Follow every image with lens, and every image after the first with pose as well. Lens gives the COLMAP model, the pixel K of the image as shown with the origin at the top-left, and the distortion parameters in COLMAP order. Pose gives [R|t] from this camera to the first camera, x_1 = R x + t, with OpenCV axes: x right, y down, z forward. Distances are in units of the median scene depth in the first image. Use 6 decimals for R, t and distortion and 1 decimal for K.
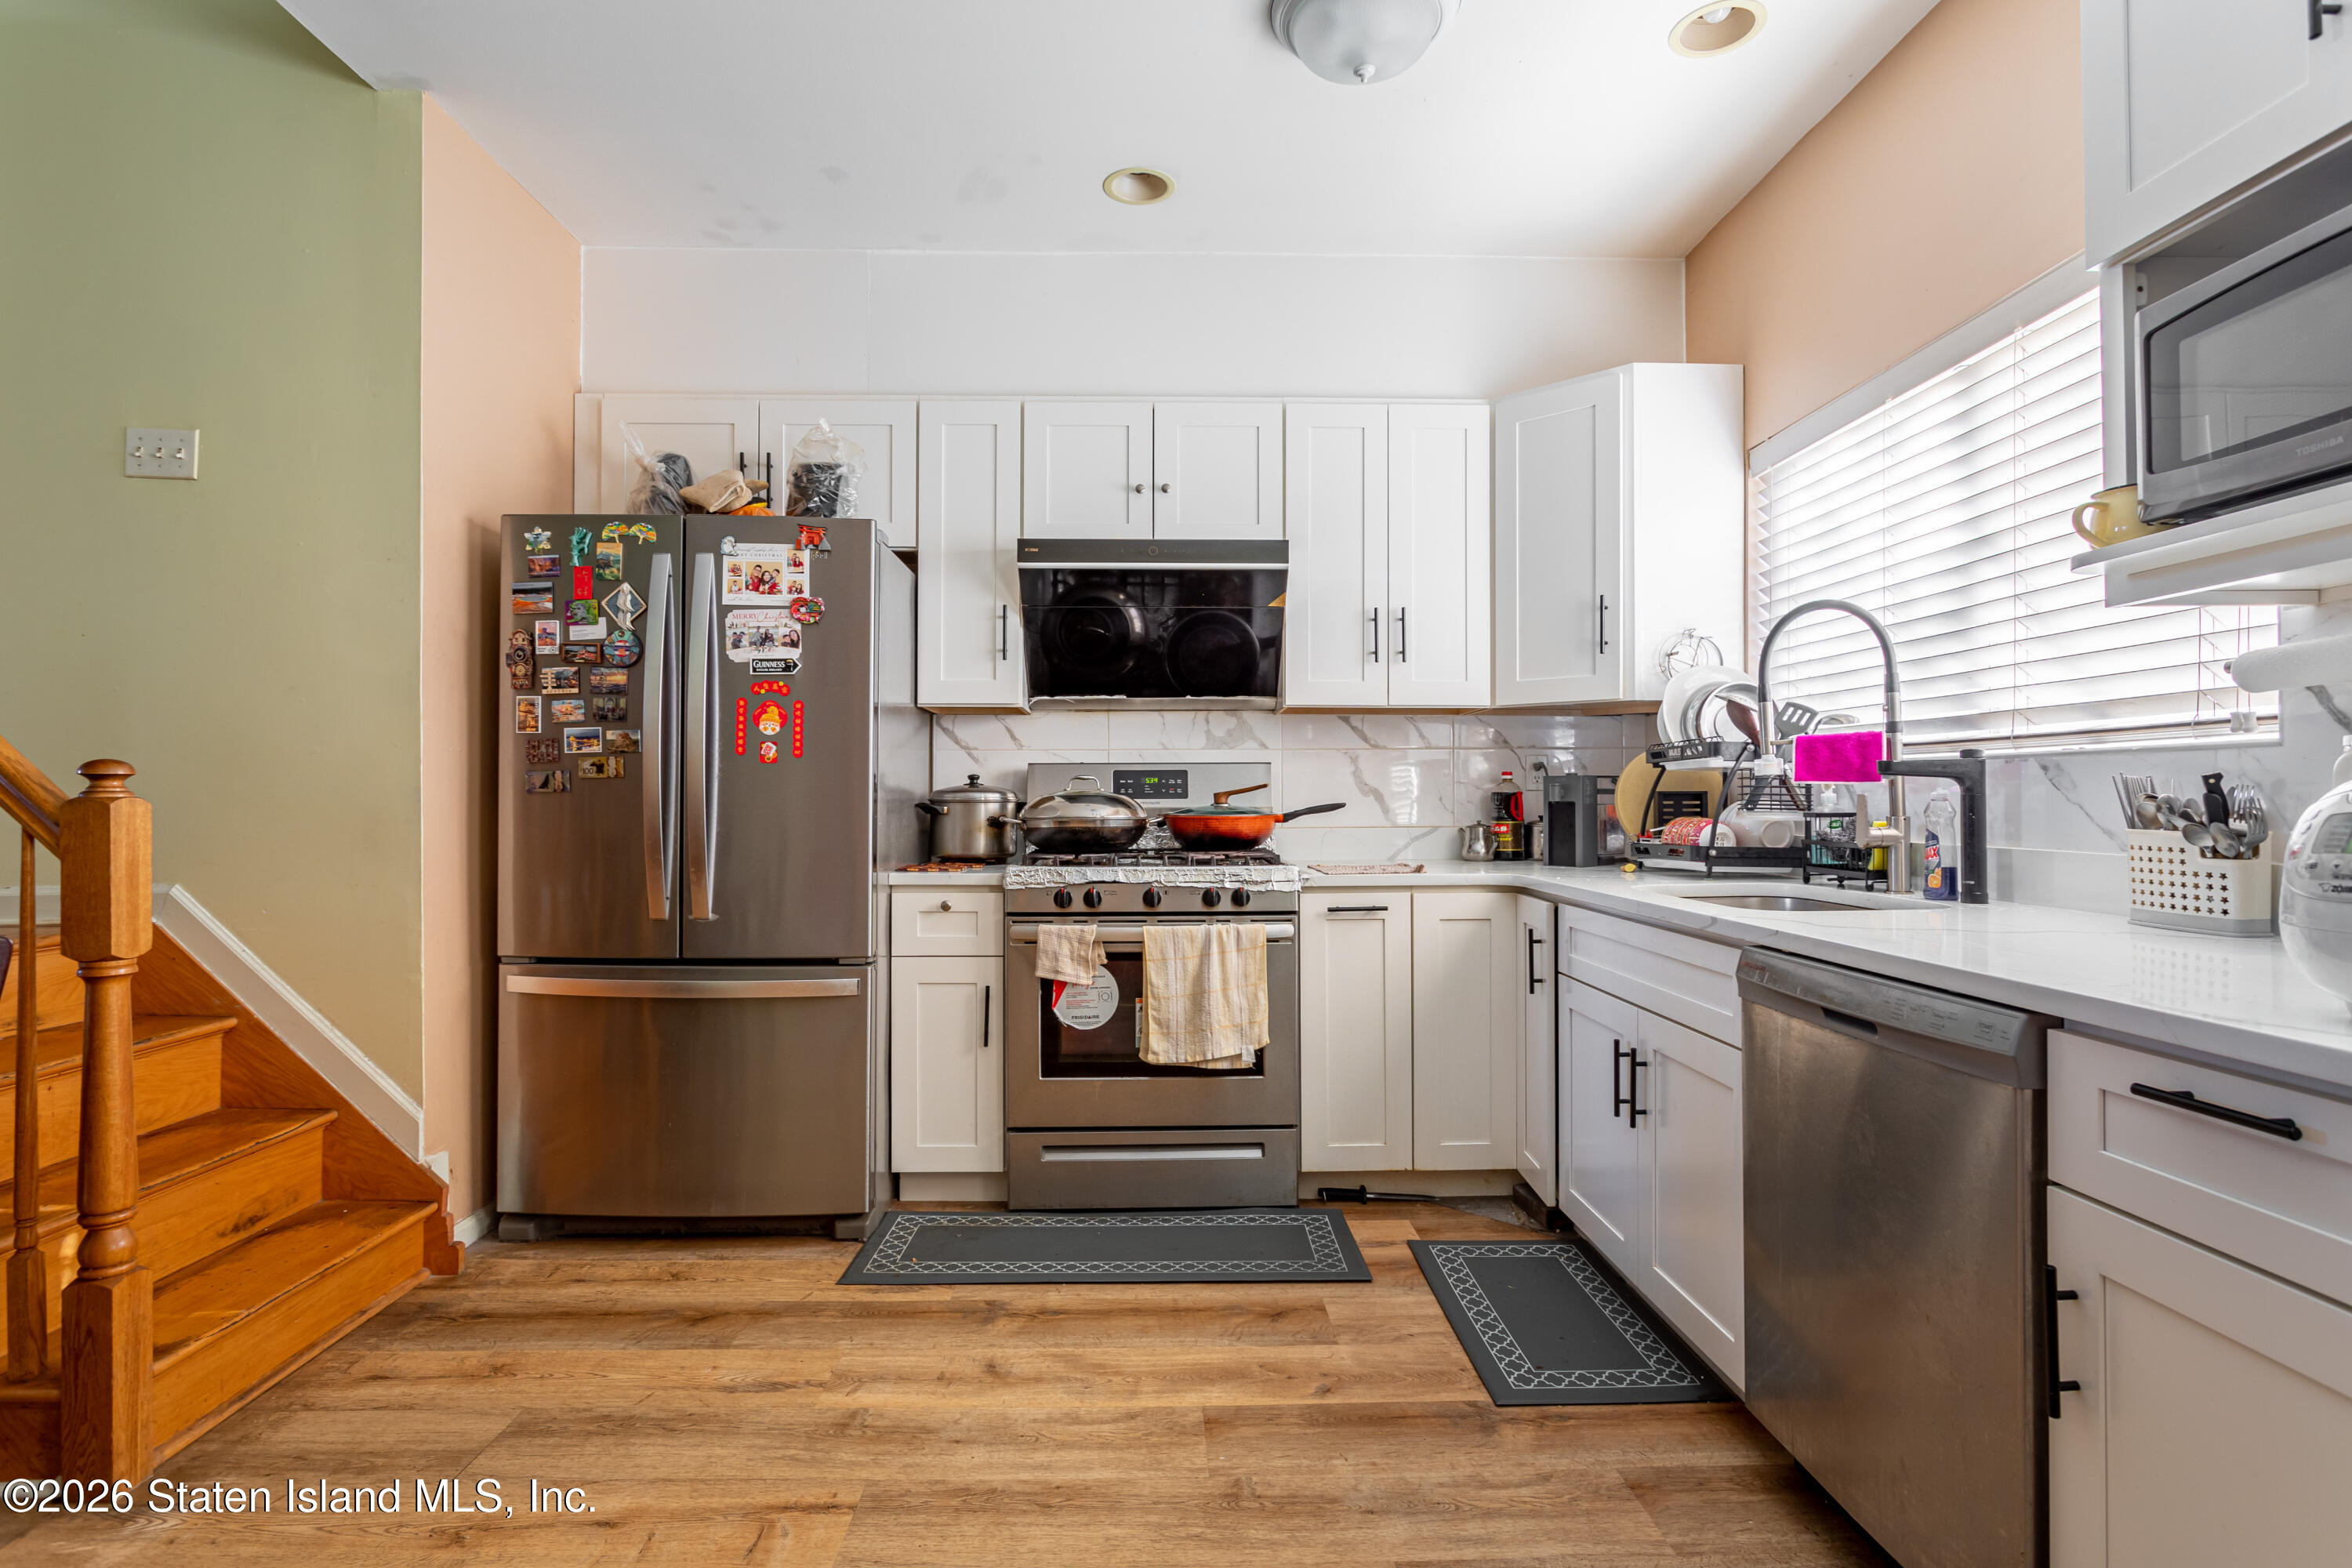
lens RADIAL K [[1147.2, 0, 1189.8], [0, 1147.2, 791.6], [0, 0, 1]] dist [-0.013549, 0.003375]
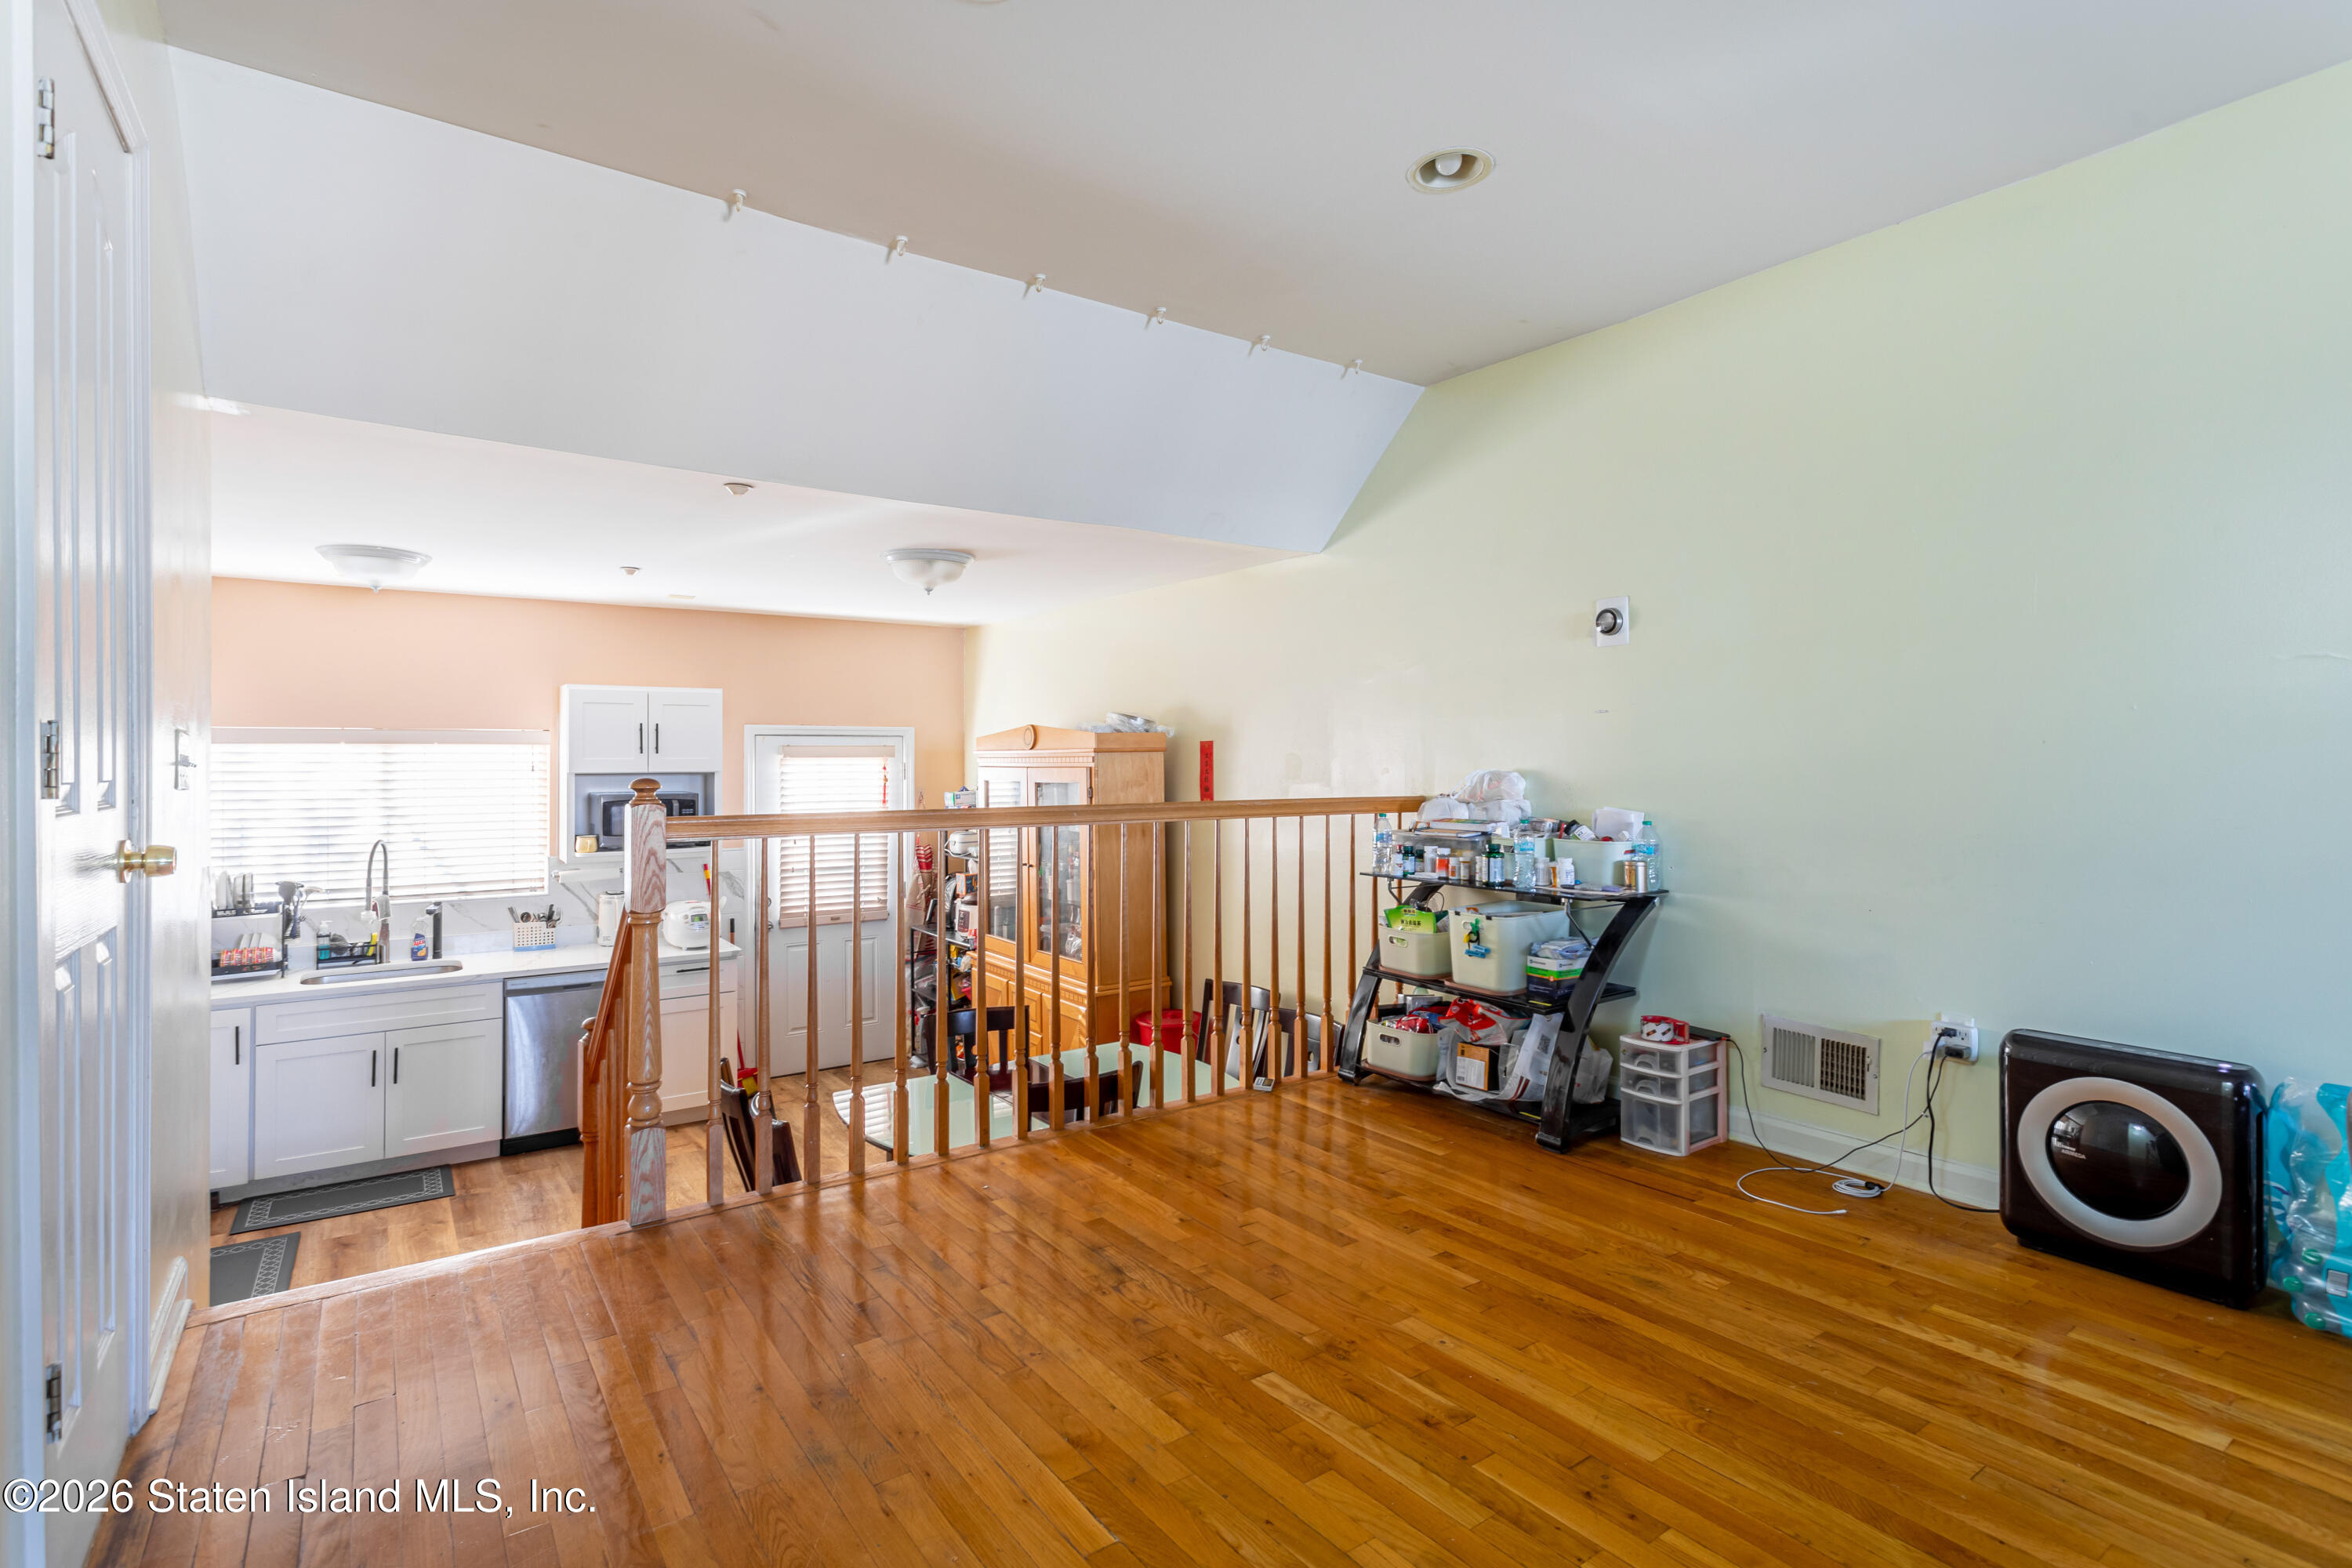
lens RADIAL K [[1135.3, 0, 1173.0], [0, 1135.3, 759.7], [0, 0, 1]] dist [-0.001830, 0.001743]
pose [[-0.553980, 0.005803, 0.832510, -1.912757], [-0.000497, 0.999973, -0.007301, -0.269769], [-0.832530, -0.004459, -0.553962, 0.799983]]
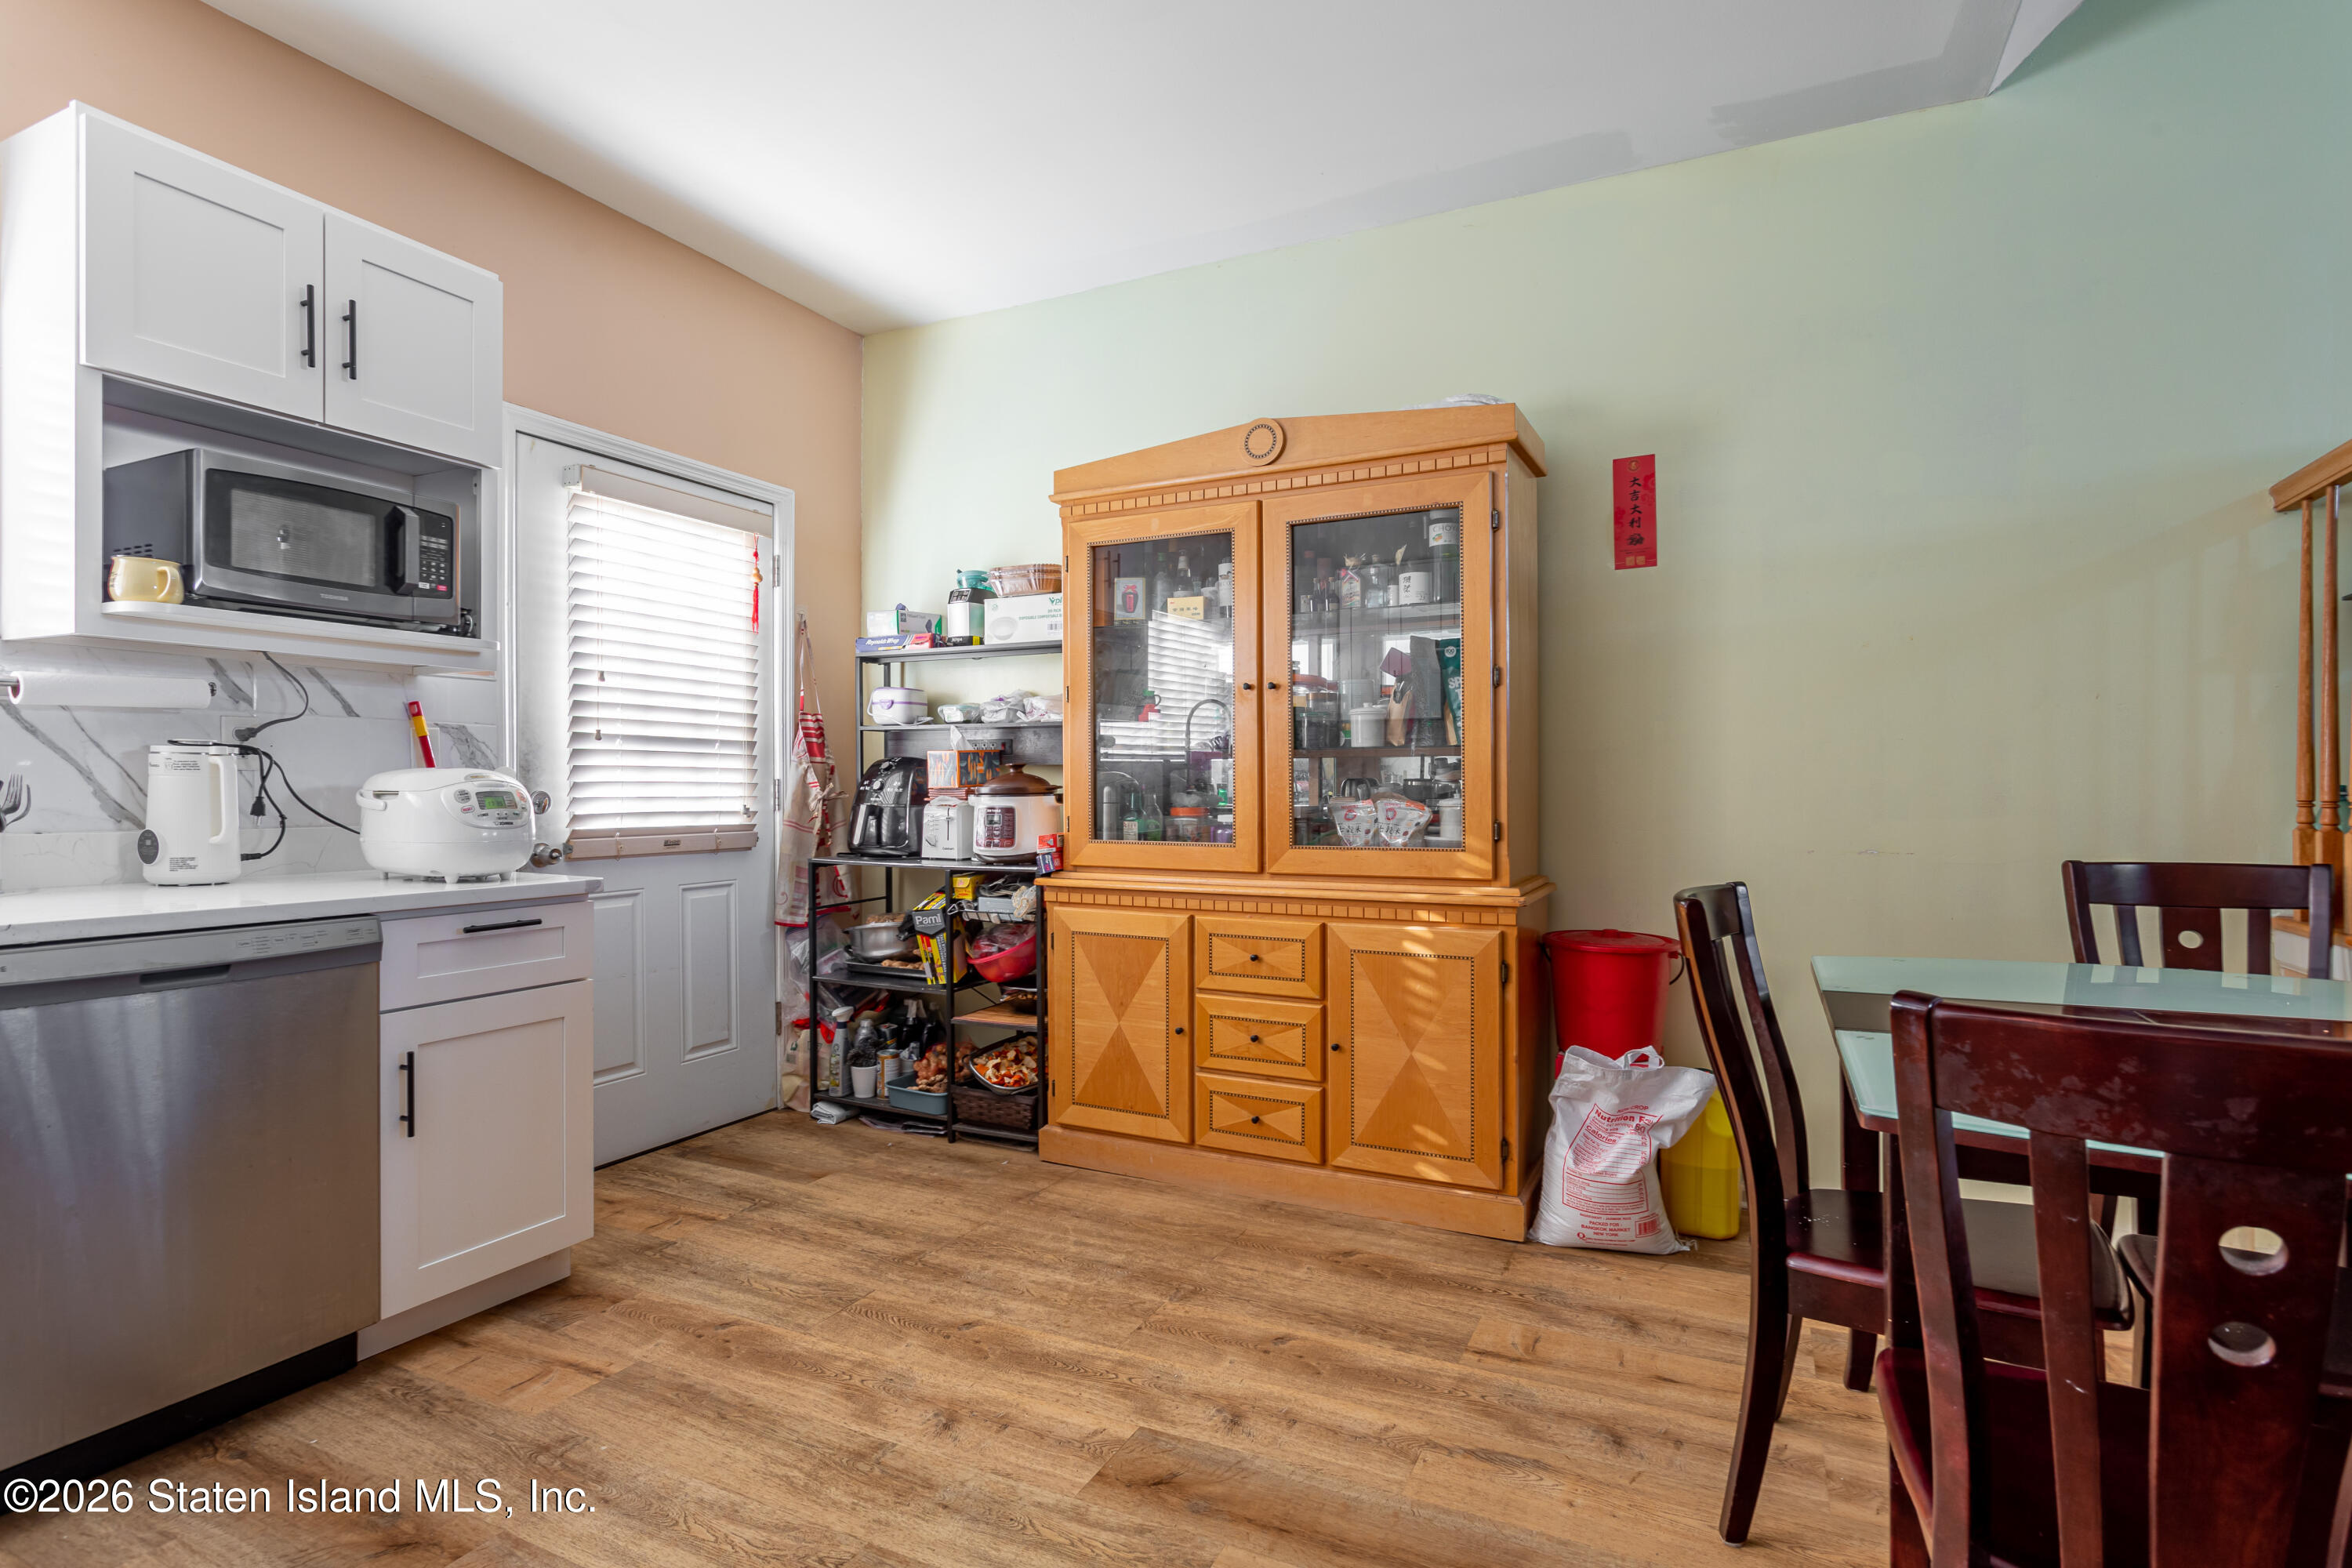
lens RADIAL K [[1147.2, 0, 1175.4], [0, 1147.2, 793.6], [0, 0, 1]] dist [-0.013549, 0.003375]
pose [[-0.882196, -0.002734, 0.470875, -0.491054], [-0.003685, 0.999993, -0.001098, 0.007325], [-0.470868, -0.002704, -0.882199, 0.873171]]
